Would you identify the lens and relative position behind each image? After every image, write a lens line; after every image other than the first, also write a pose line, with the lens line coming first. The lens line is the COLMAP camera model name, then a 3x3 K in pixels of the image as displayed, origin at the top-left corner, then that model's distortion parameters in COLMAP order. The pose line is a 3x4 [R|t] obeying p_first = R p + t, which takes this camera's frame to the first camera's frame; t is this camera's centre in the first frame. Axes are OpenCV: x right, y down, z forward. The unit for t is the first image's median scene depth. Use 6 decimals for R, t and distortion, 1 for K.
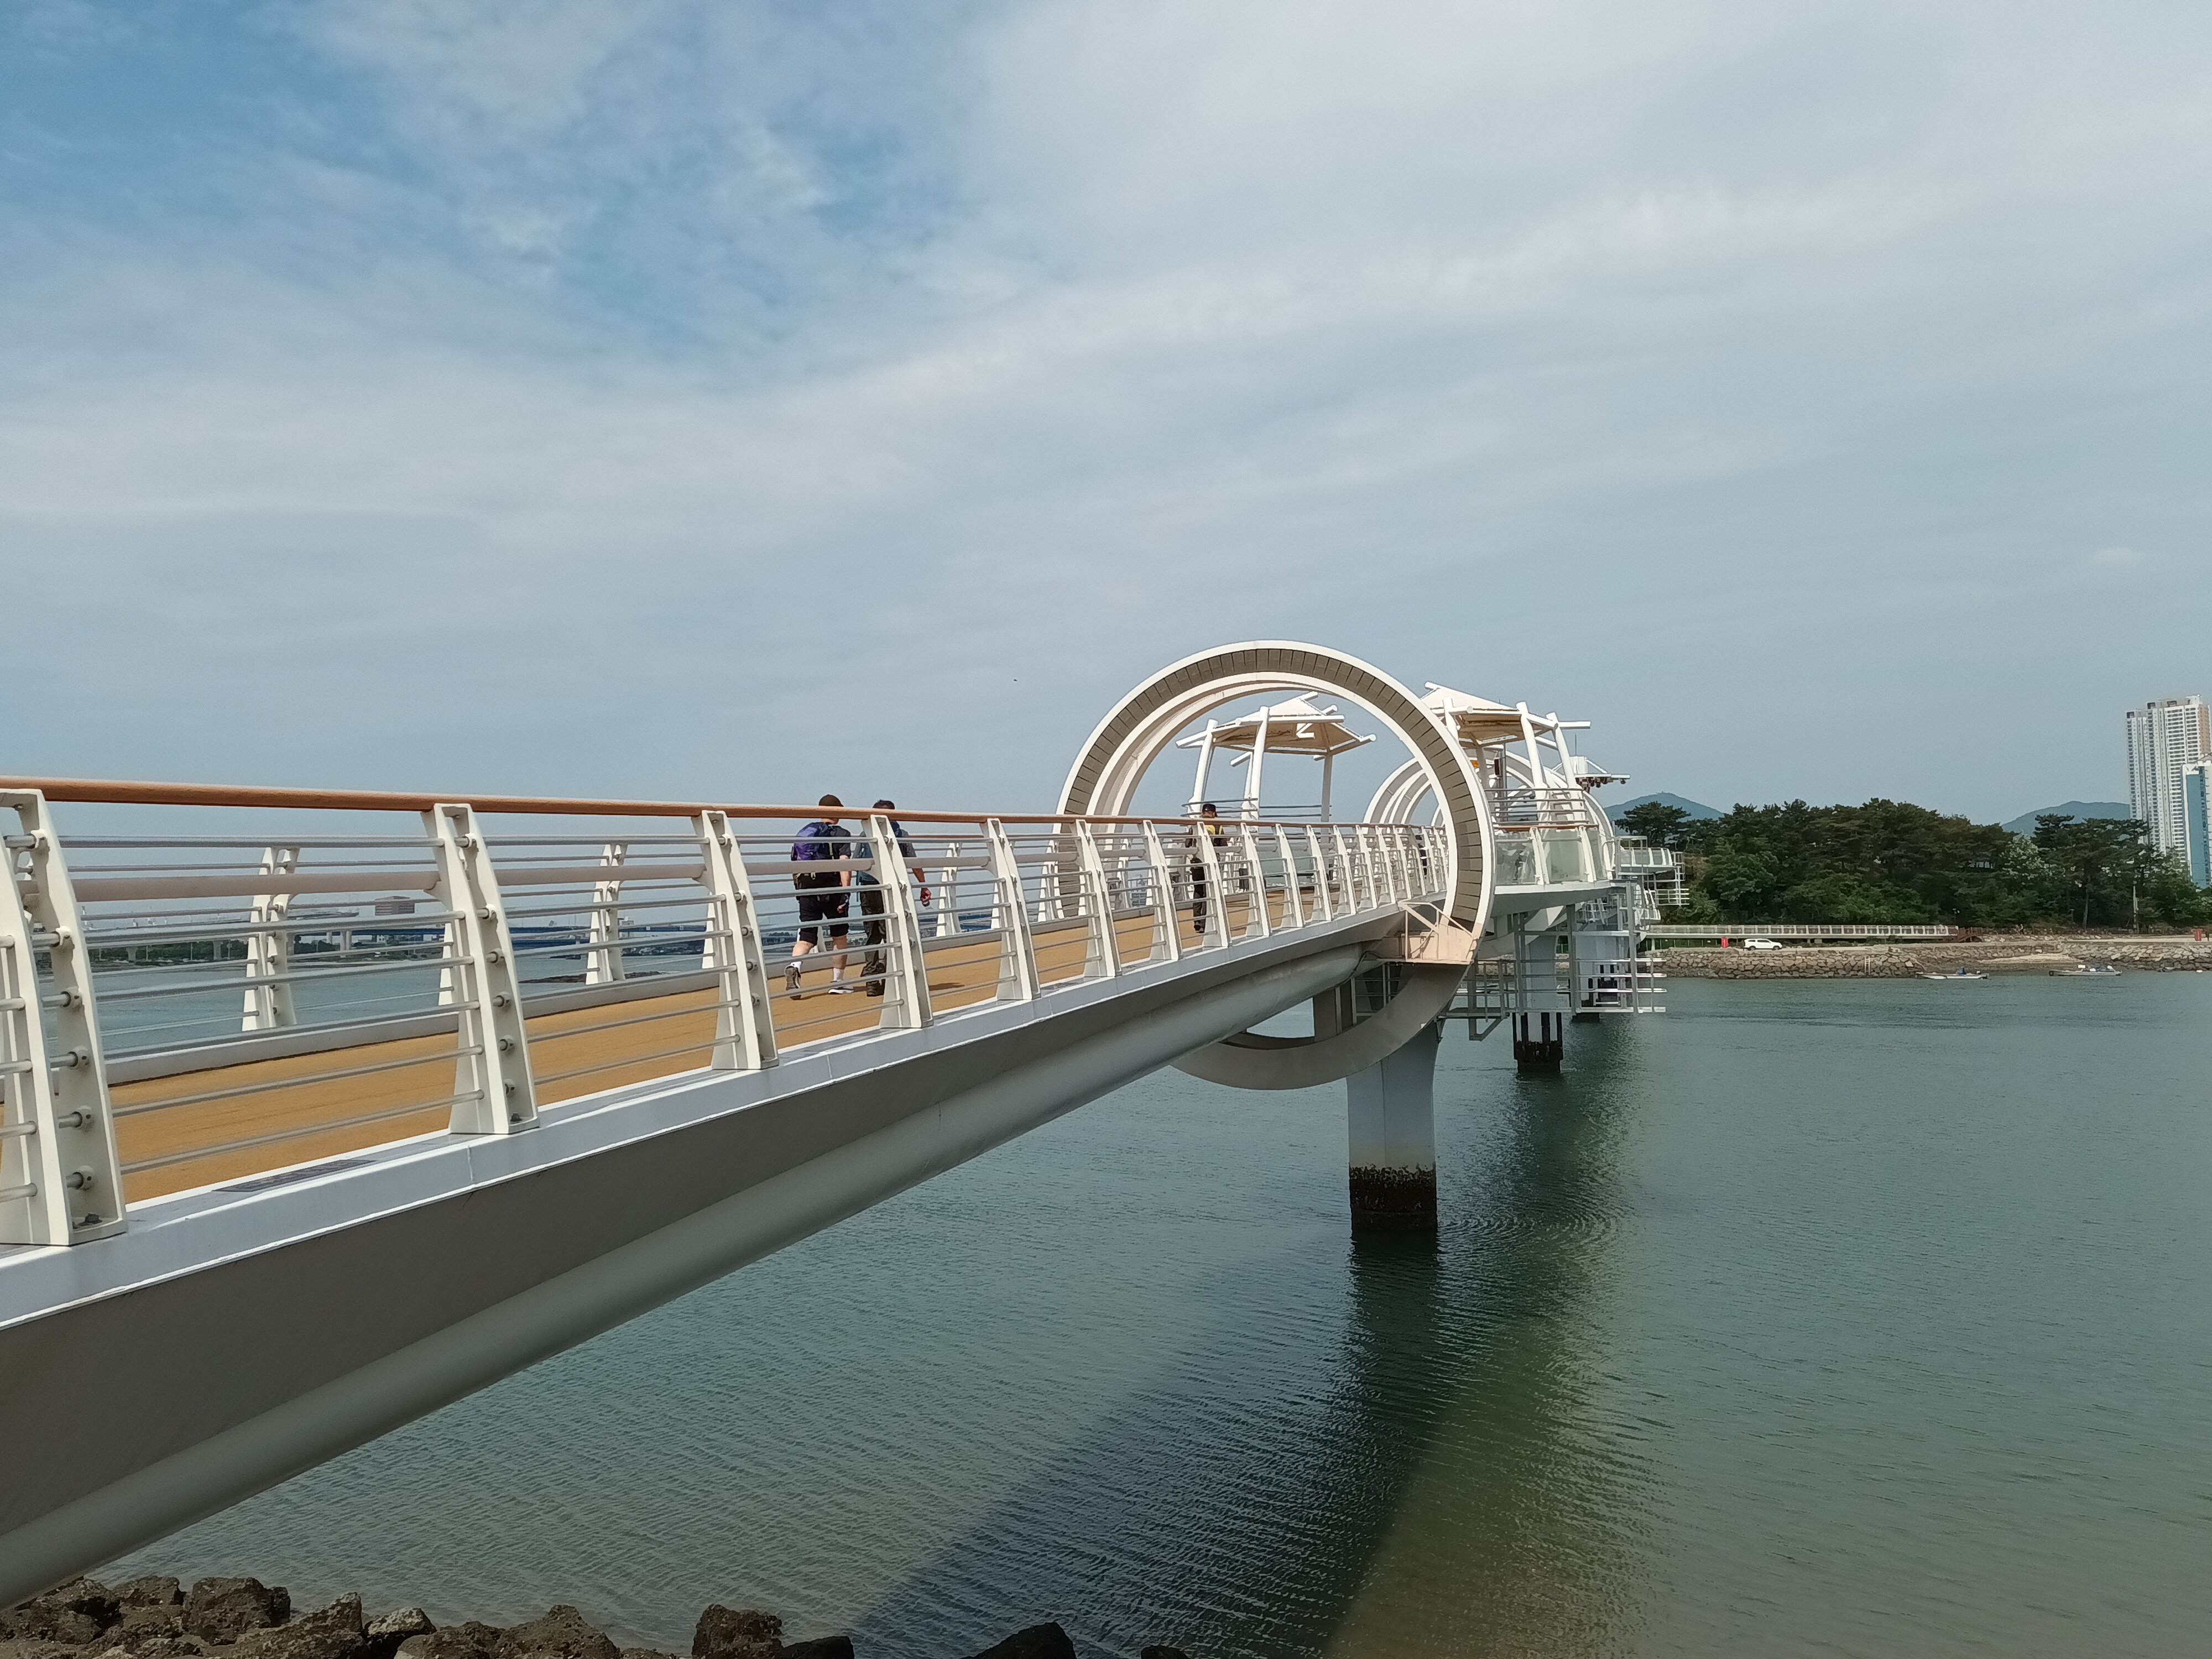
lens RADIAL K [[1885.6, 0, 1100.9], [0, 1885.6, 810.9], [0, 0, 1]] dist [0.055029, -0.042527]
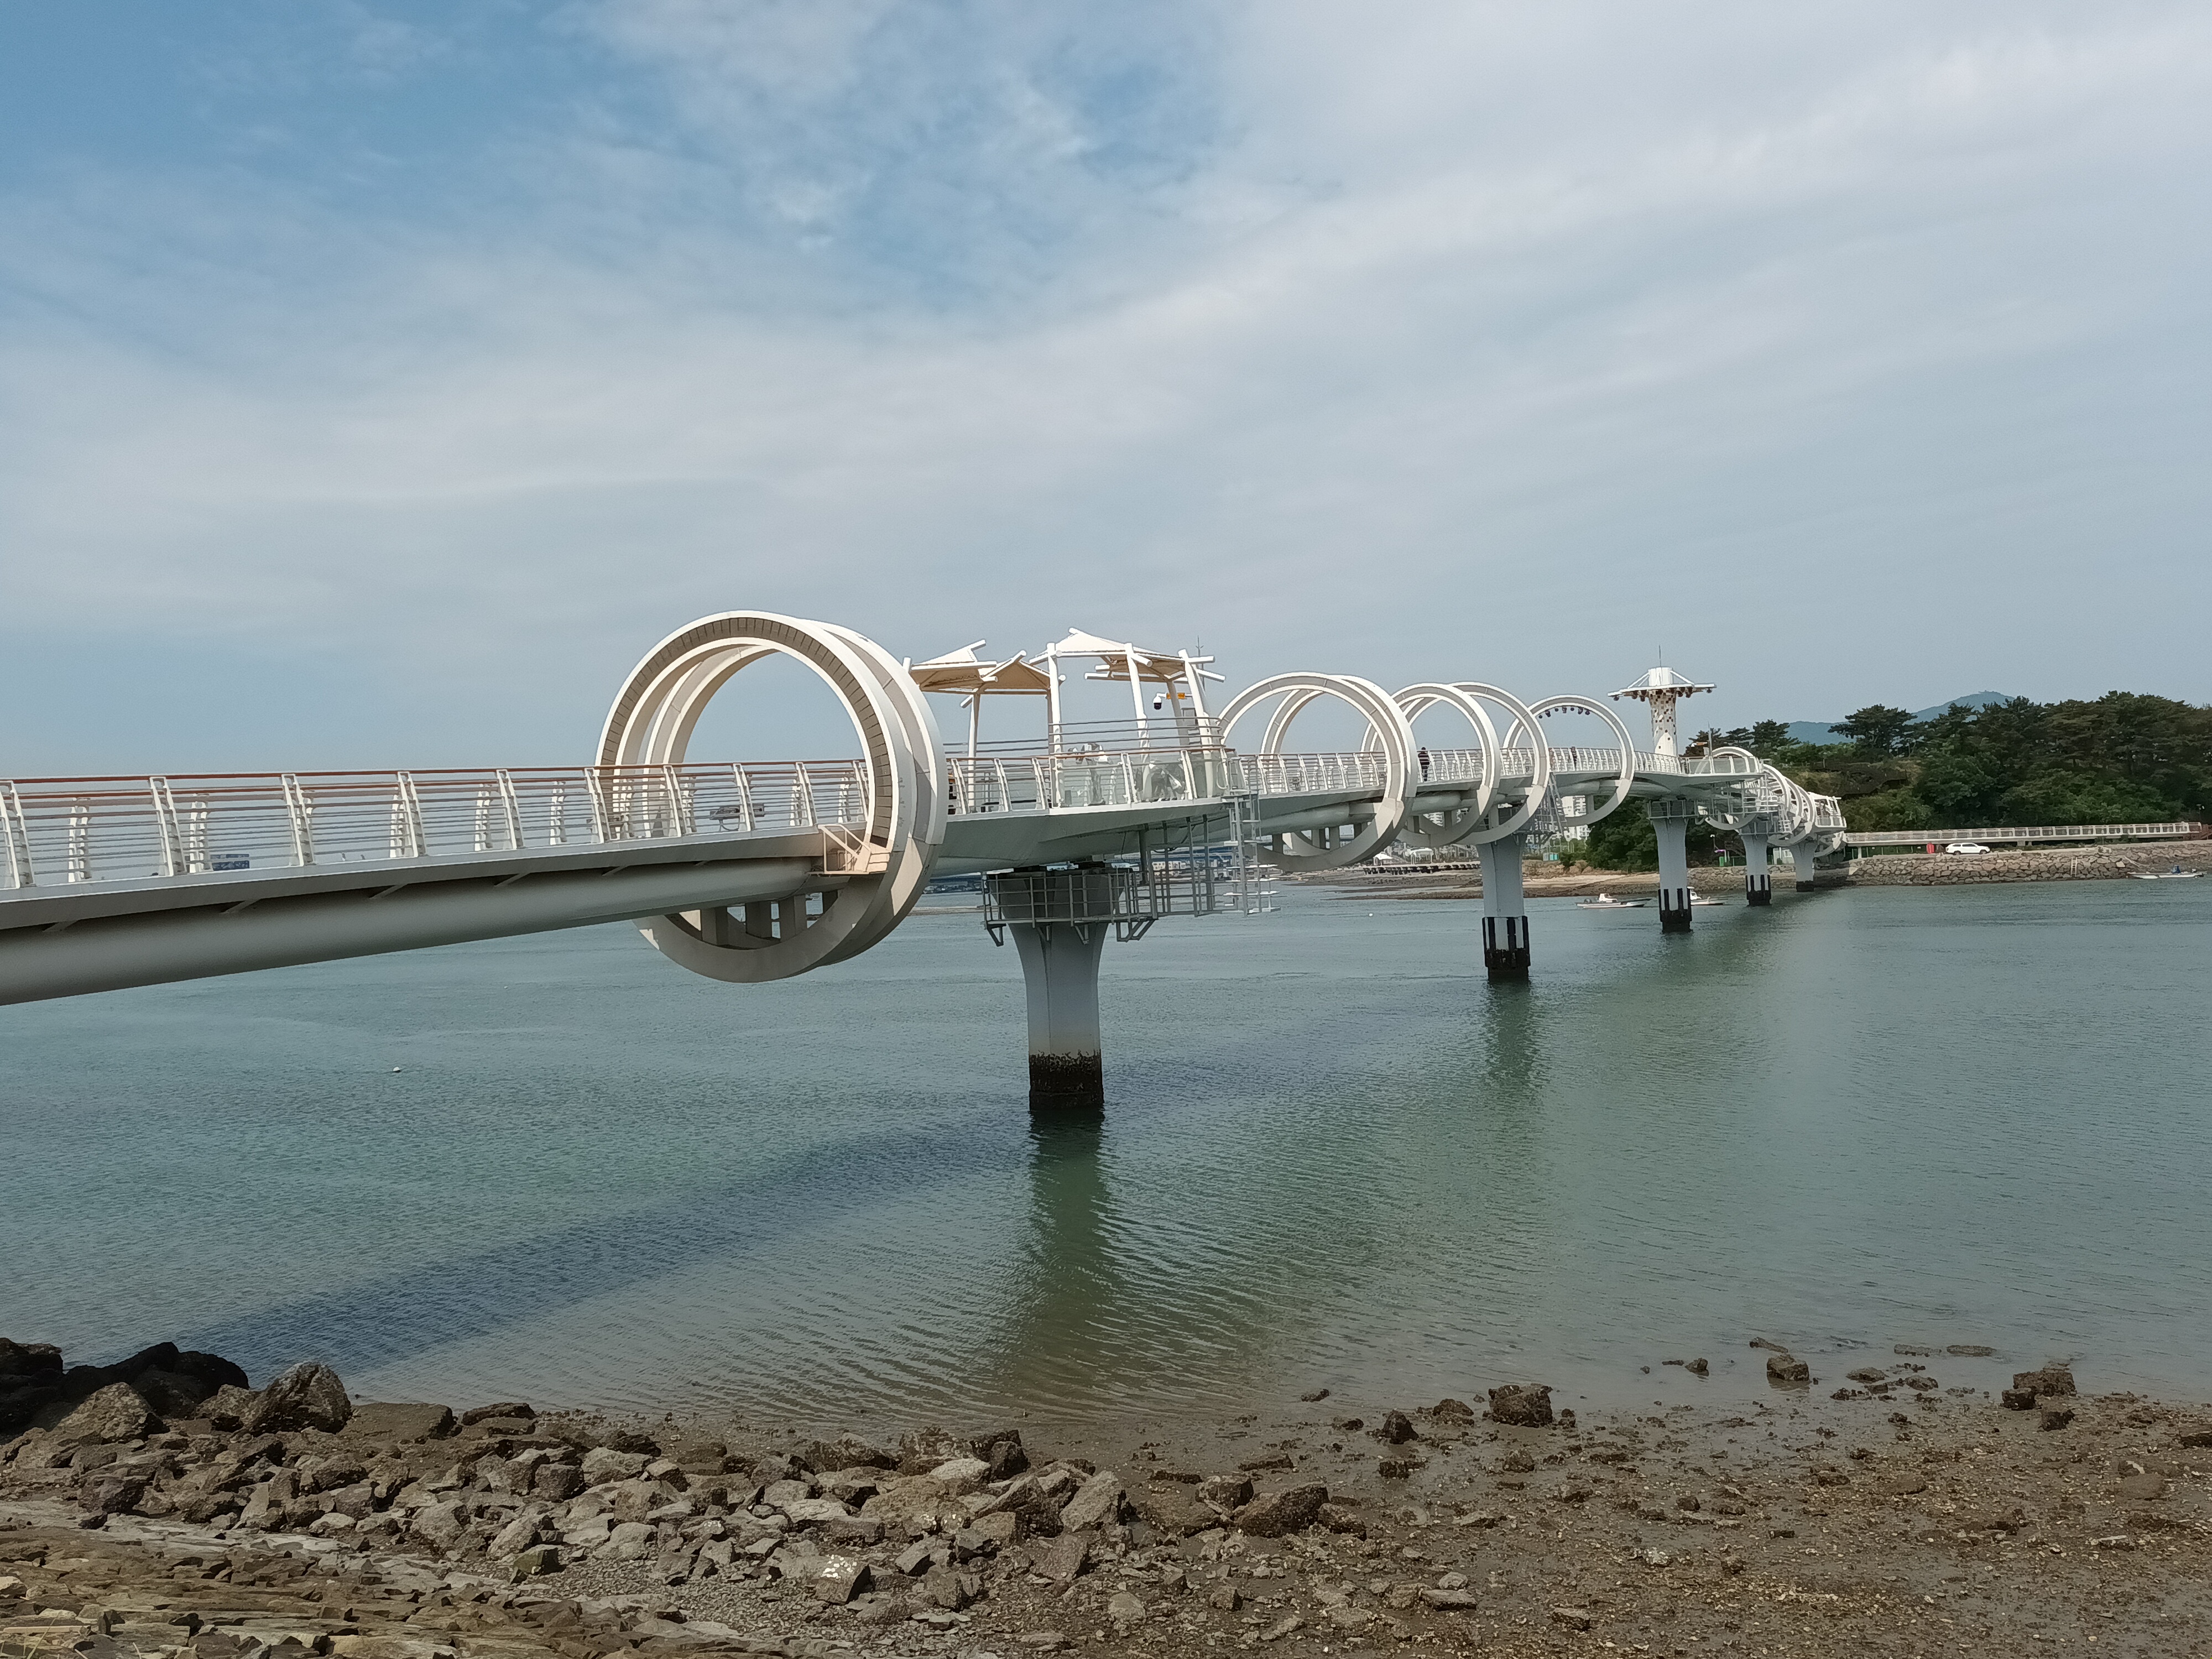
lens RADIAL K [[1885.6, 0, 1096.3], [0, 1885.6, 805.3], [0, 0, 1]] dist [0.055029, -0.042527]
pose [[0.987457, -0.036279, -0.153661, 0.054402], [0.041386, 0.998688, 0.030168, 0.000705], [0.152365, -0.036149, 0.987663, -0.017843]]
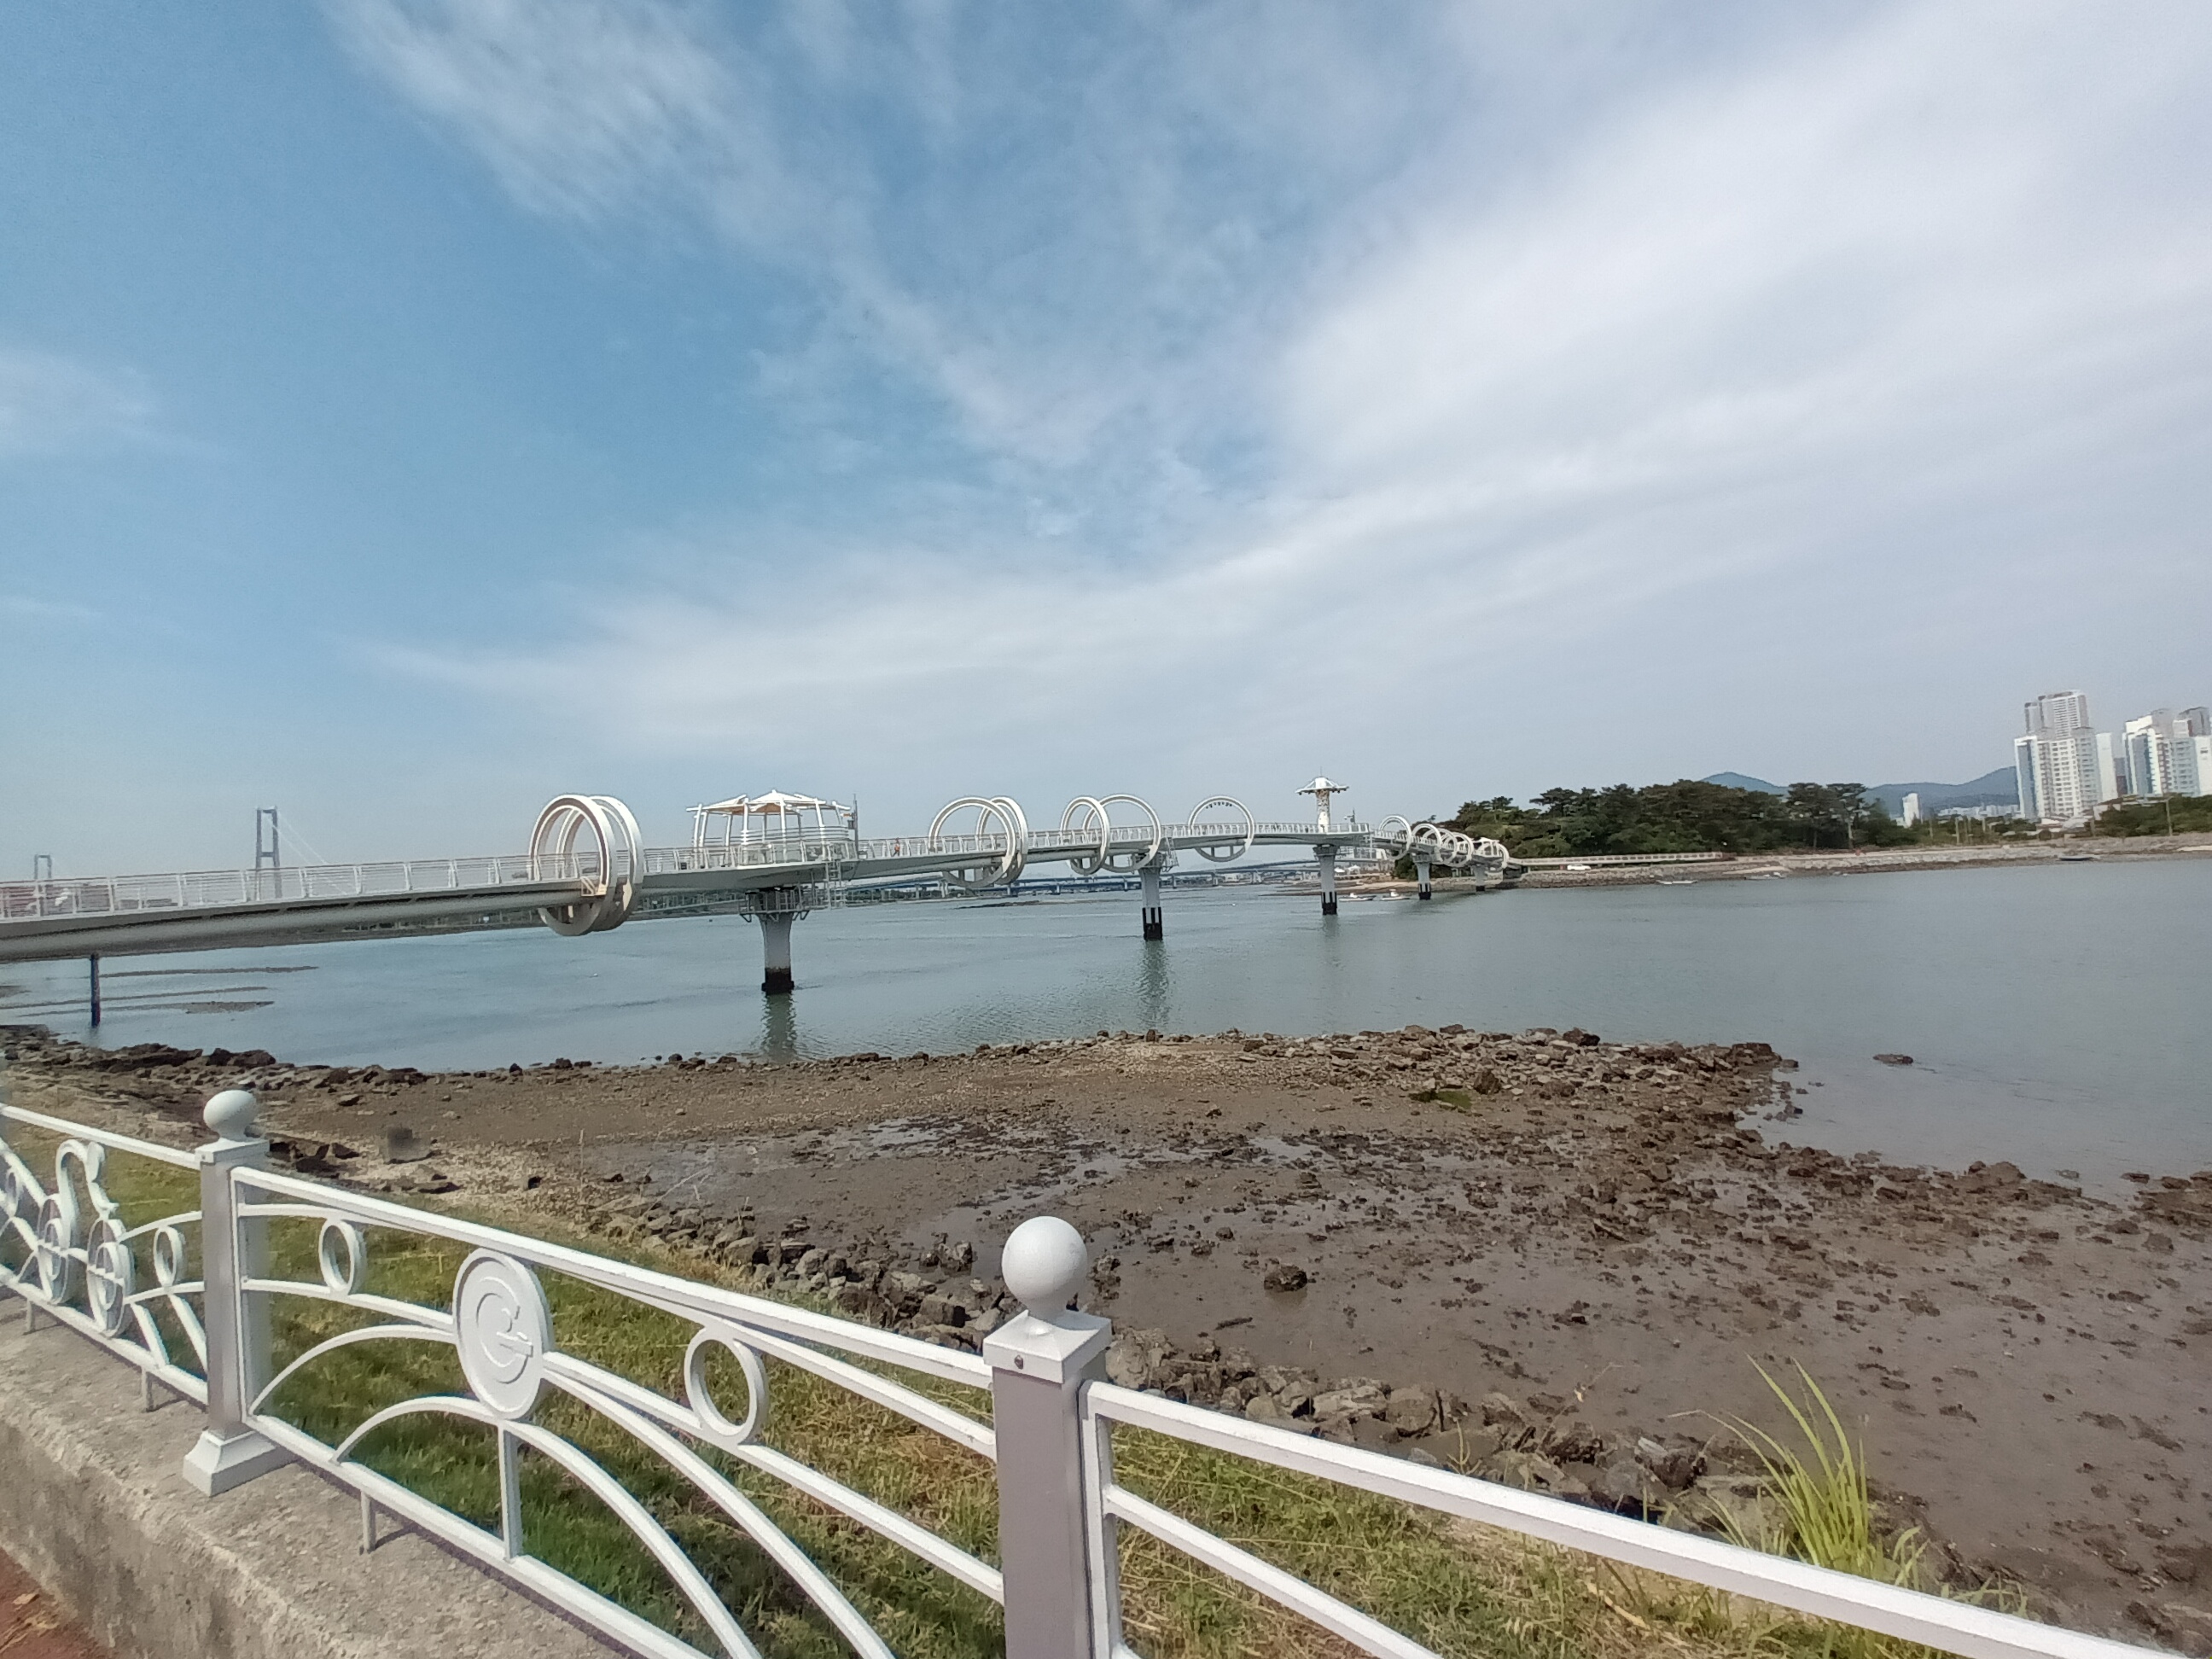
lens RADIAL K [[1047.4, 0, 1088.0], [0, 1047.4, 832.0], [0, 0, 1]] dist [0.007139, -0.000727]
pose [[0.962162, -0.043910, -0.268916, 0.154603], [0.050225, 0.998599, 0.016646, -0.001591], [0.267808, -0.029522, 0.963020, -0.051607]]
